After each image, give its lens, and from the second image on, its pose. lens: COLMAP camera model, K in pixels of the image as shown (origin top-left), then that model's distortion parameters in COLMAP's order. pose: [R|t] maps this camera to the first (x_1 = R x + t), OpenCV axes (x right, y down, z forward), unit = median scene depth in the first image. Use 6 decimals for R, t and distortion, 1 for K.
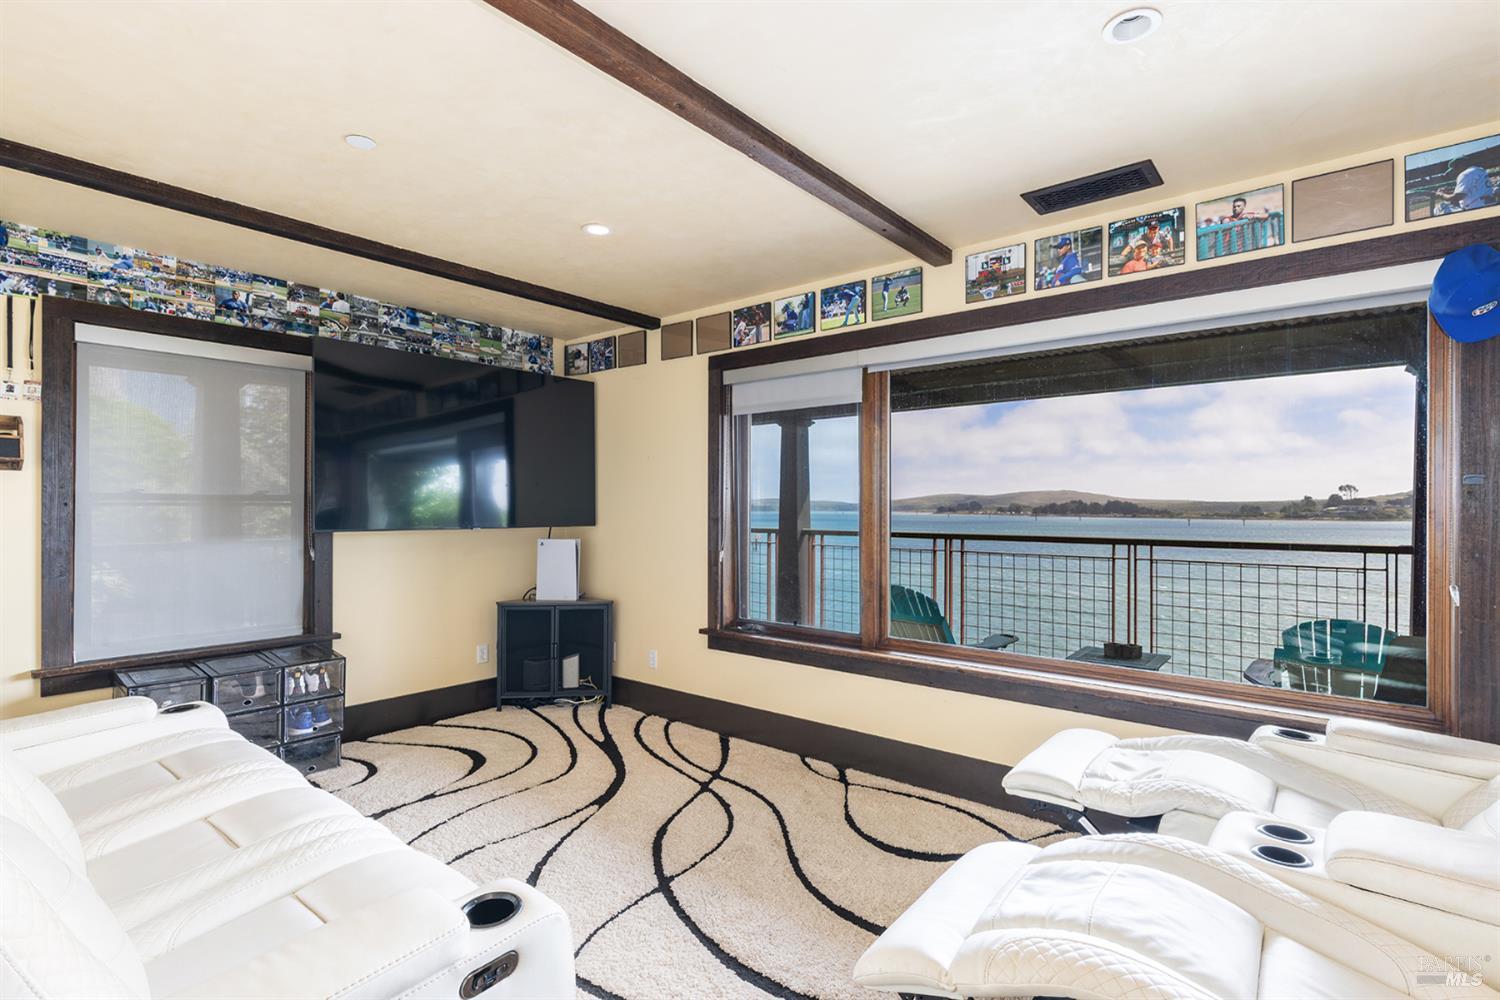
lens RADIAL K [[718.0, 0, 757.7], [0, 718.0, 498.9], [0, 0, 1]] dist [-0.003585, -0.001294]
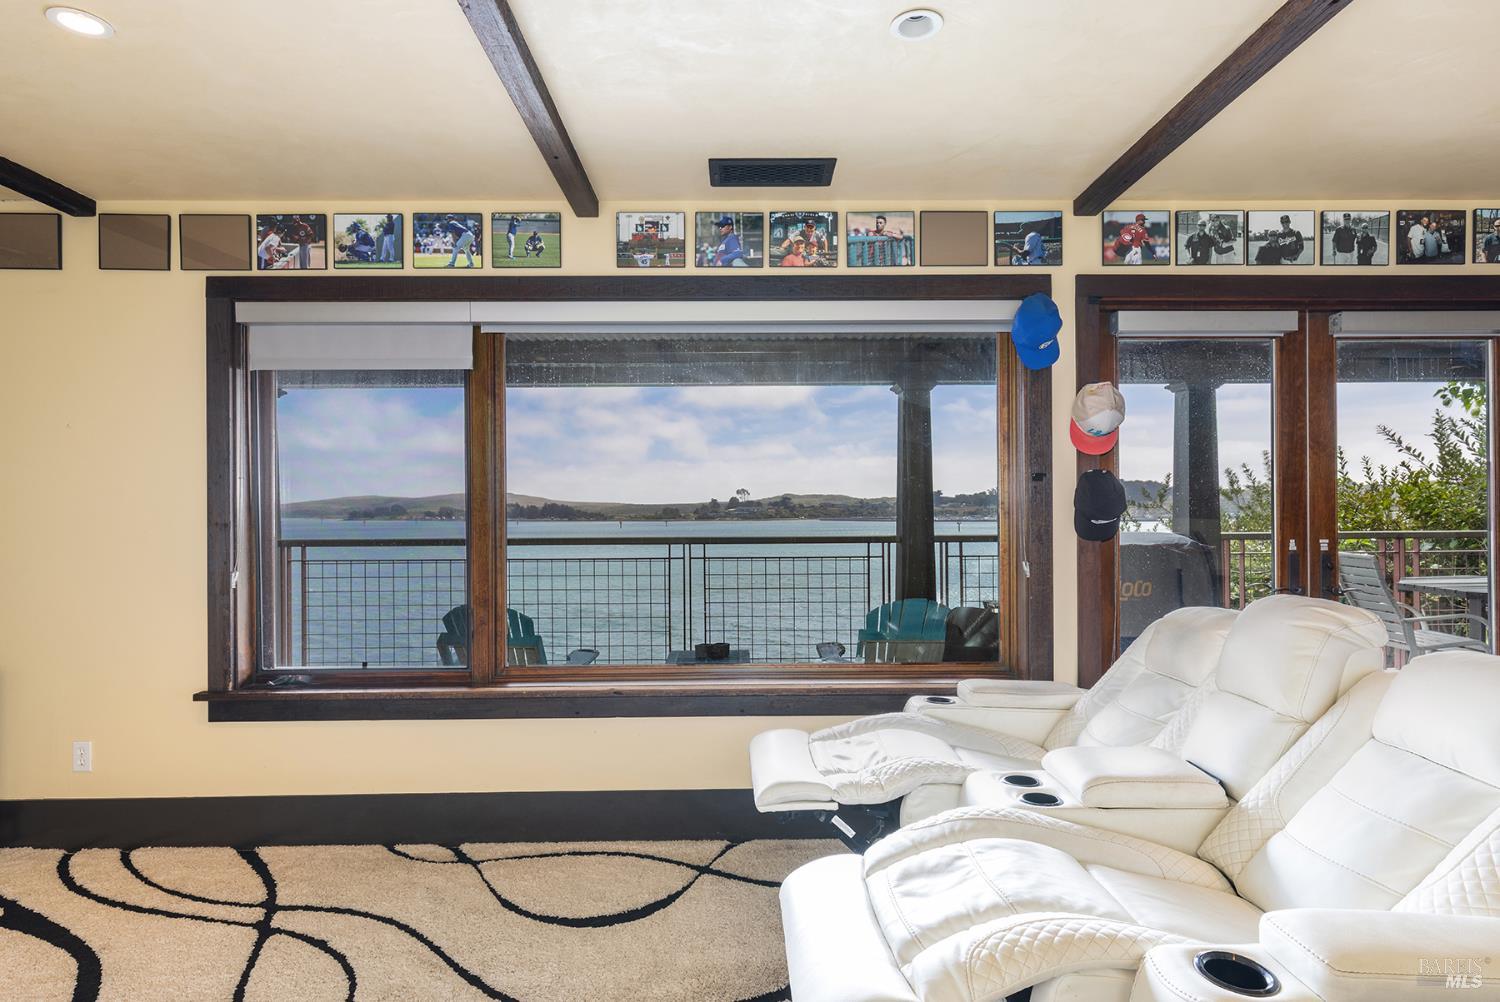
lens RADIAL K [[821.5, 0, 750.0], [0, 821.5, 501.0], [0, 0, 1]] dist [0.001704, -0.000975]
pose [[0.764727, -0.000884, 0.644353, -0.227917], [0.001485, 0.999999, -0.000390, 0.010242], [-0.644352, 0.001255, 0.764728, 0.141286]]
